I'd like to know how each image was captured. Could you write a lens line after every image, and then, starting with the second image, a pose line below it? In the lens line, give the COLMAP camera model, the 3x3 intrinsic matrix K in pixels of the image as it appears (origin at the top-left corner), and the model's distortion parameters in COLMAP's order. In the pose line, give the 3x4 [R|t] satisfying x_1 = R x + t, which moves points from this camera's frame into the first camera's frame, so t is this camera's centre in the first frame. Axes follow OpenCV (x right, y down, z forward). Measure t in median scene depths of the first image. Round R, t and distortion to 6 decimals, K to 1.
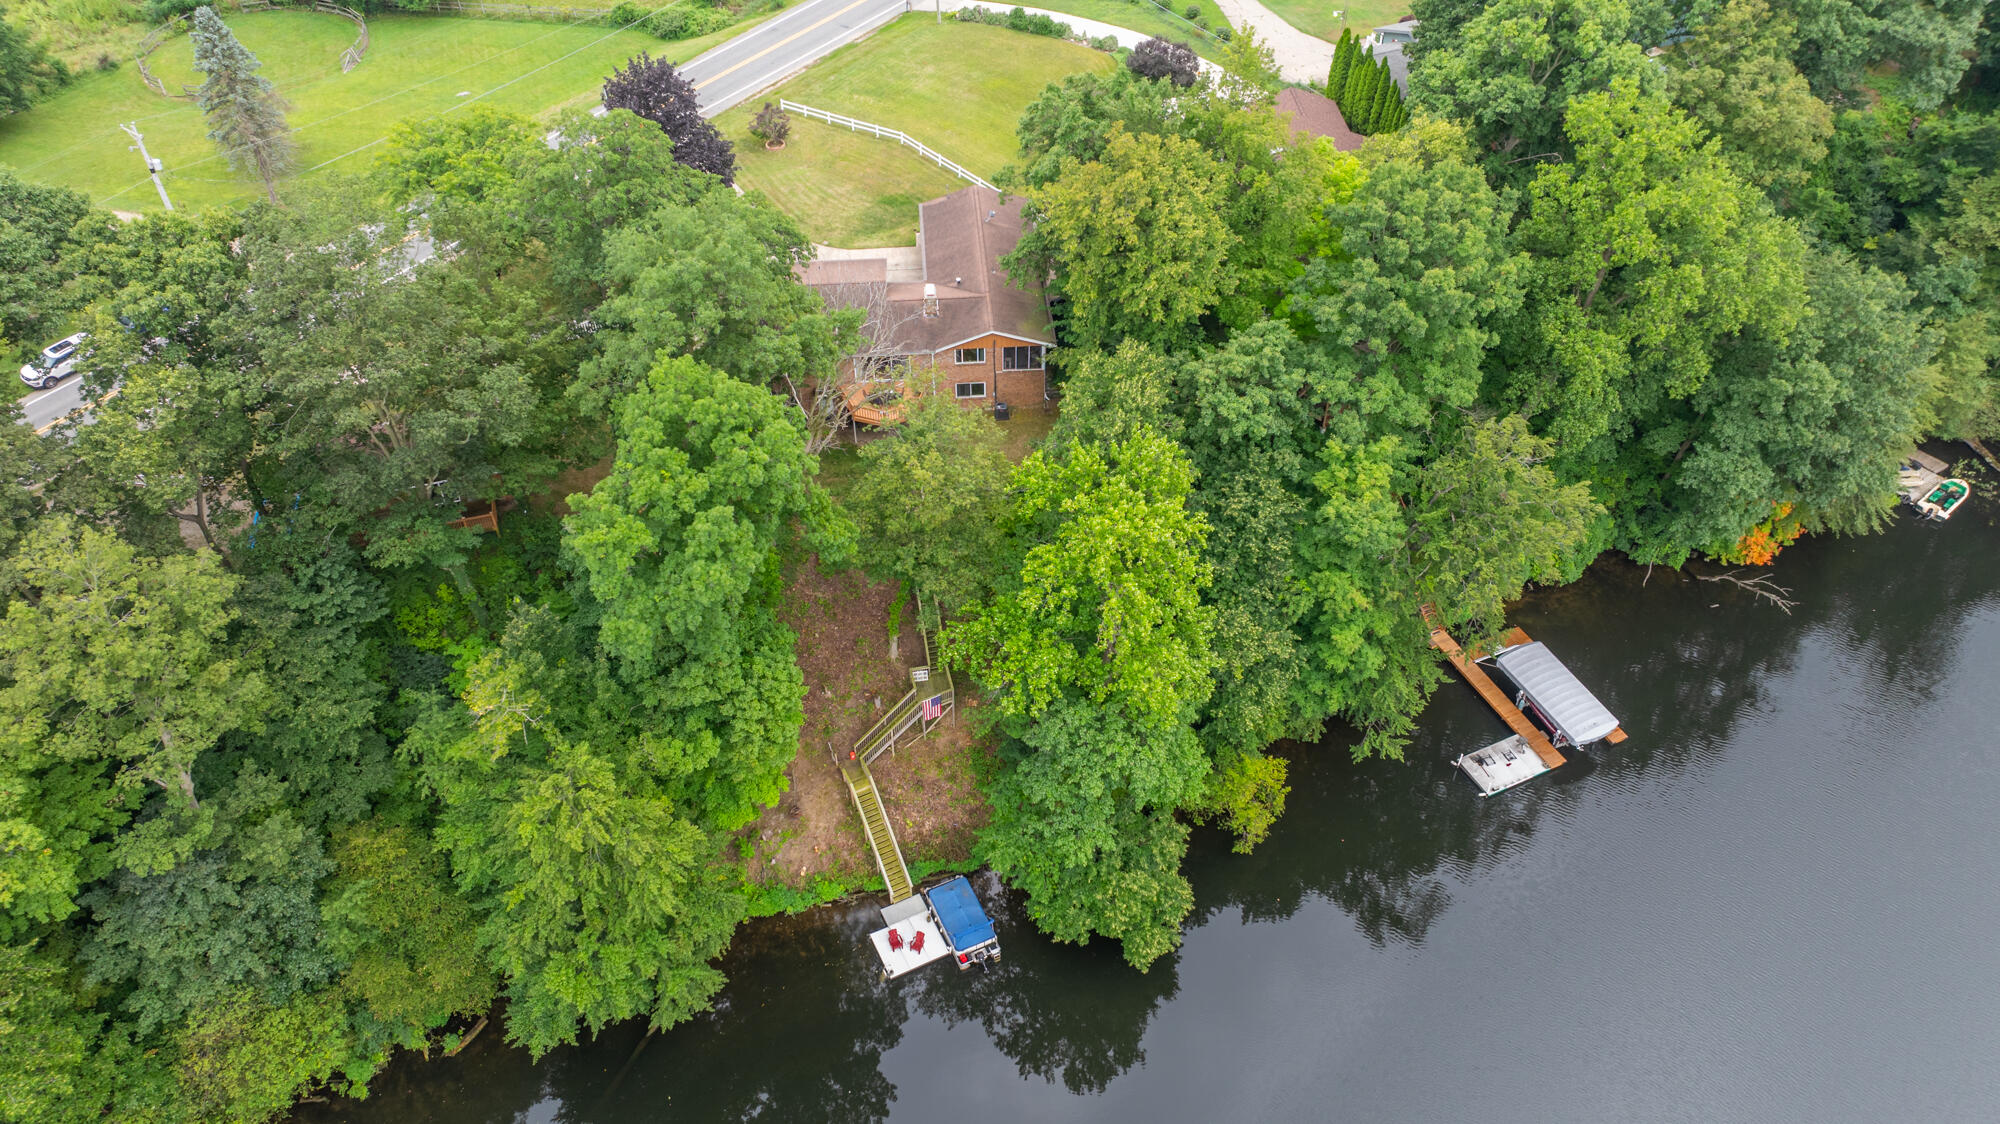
lens RADIAL K [[1409.9, 0, 1008.5], [0, 1409.9, 558.1], [0, 0, 1]] dist [-0.015298, -0.000138]
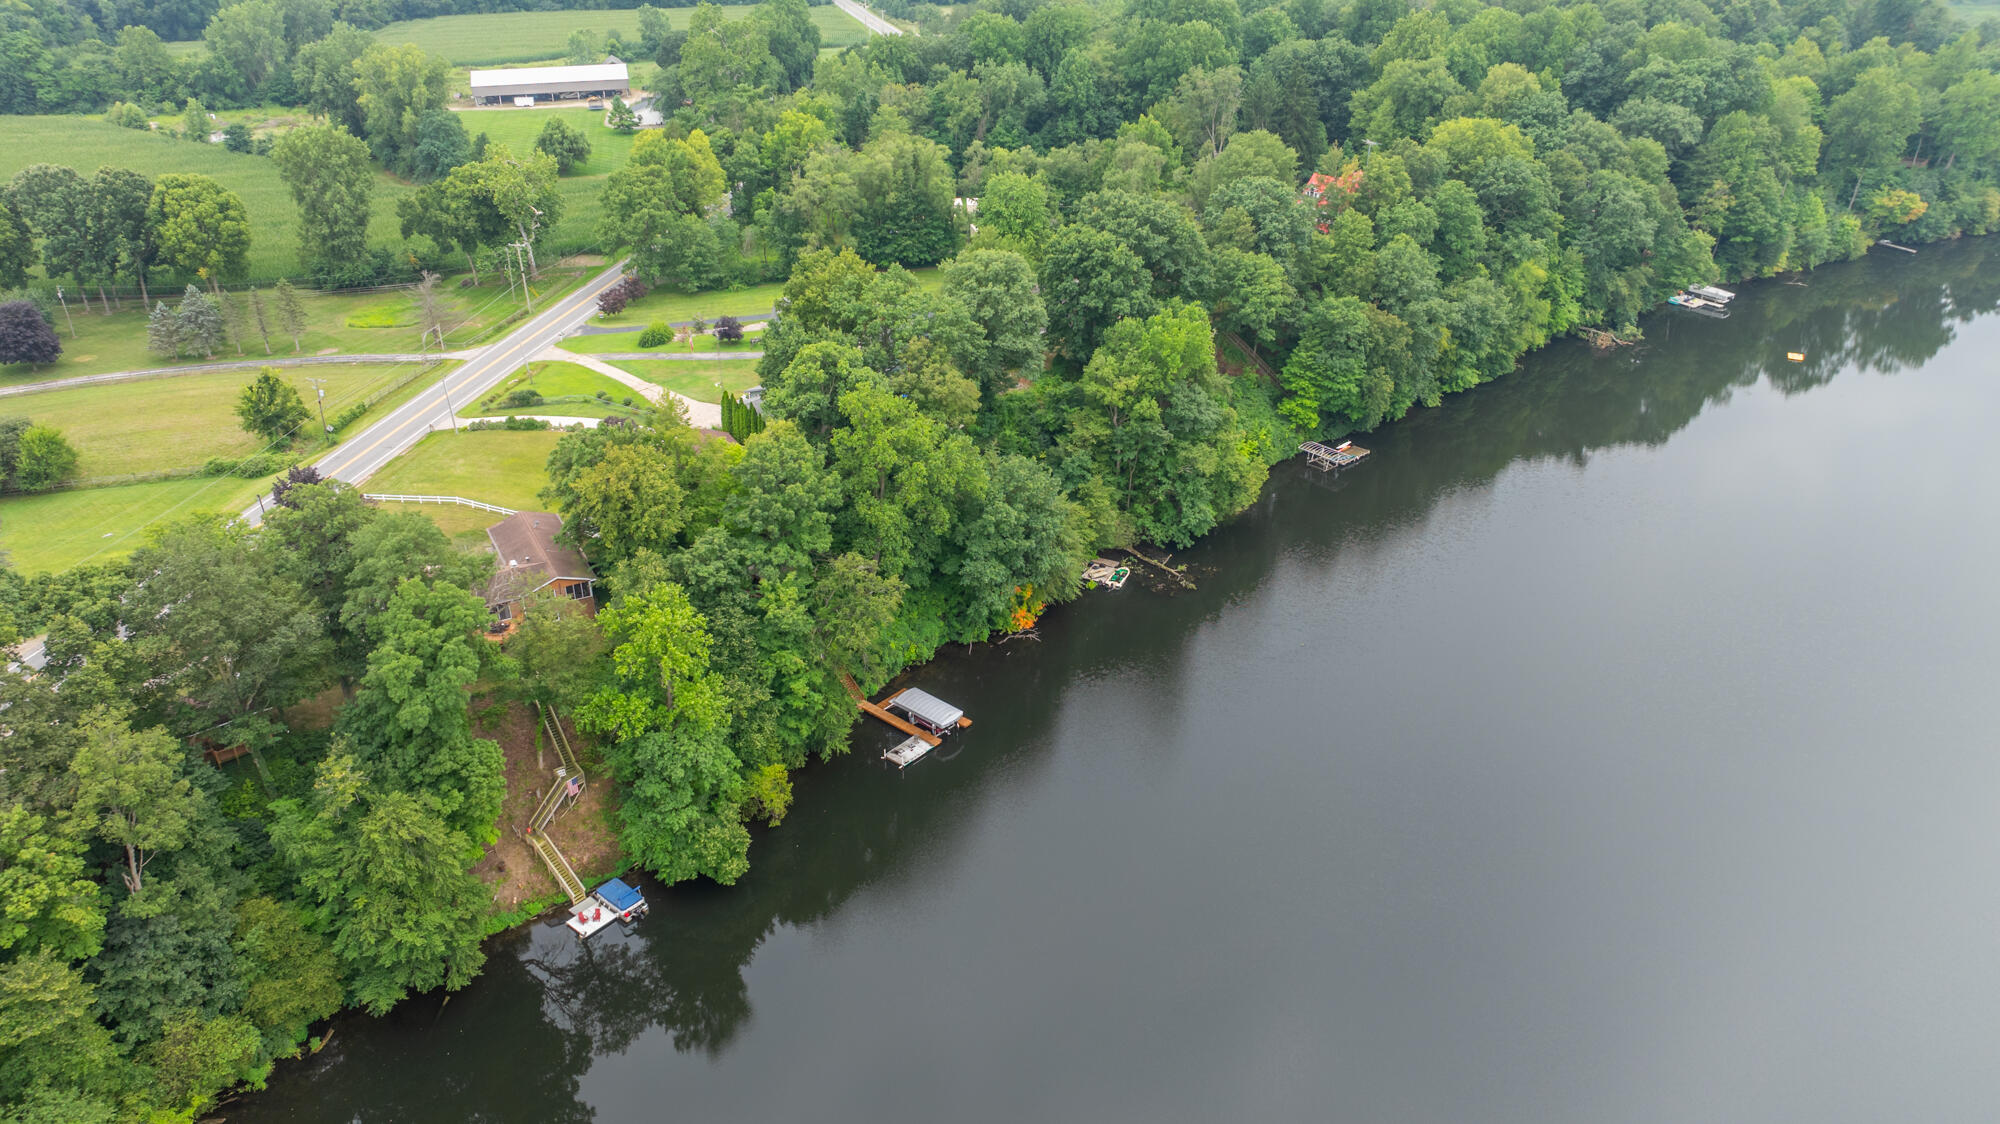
lens RADIAL K [[1409.9, 0, 1008.5], [0, 1409.9, 558.1], [0, 0, 1]] dist [-0.015298, -0.000138]
pose [[0.908959, -0.194241, 0.368869, -0.153938], [0.287876, 0.932439, -0.218370, 0.382646], [-0.301531, 0.304678, 0.903466, -0.782161]]
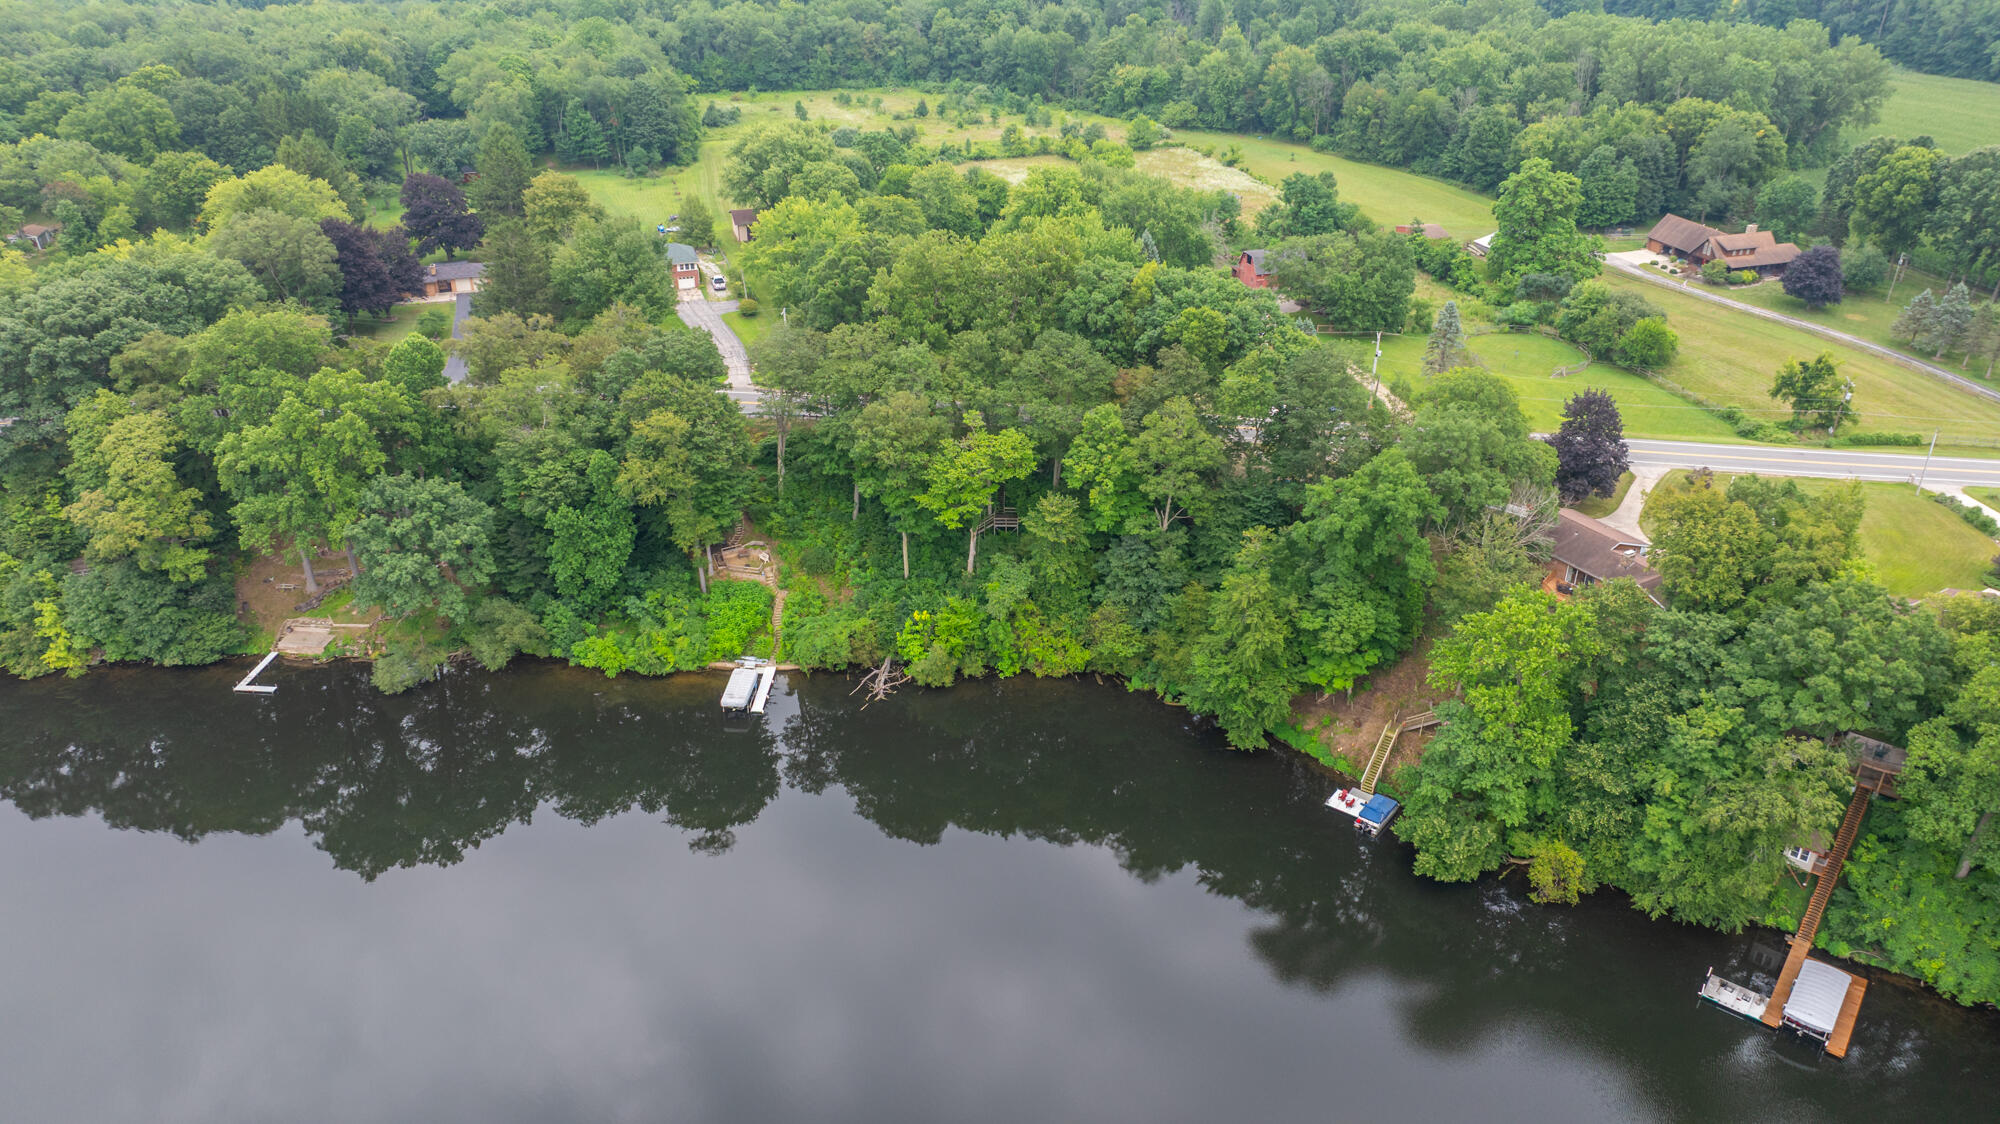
lens RADIAL K [[1409.9, 0, 1008.5], [0, 1409.9, 558.1], [0, 0, 1]] dist [-0.015298, -0.000138]
pose [[0.451317, 0.418489, -0.788150, 1.038647], [-0.617646, 0.783962, 0.062584, 0.183017], [0.644071, 0.458552, 0.612293, -0.543540]]
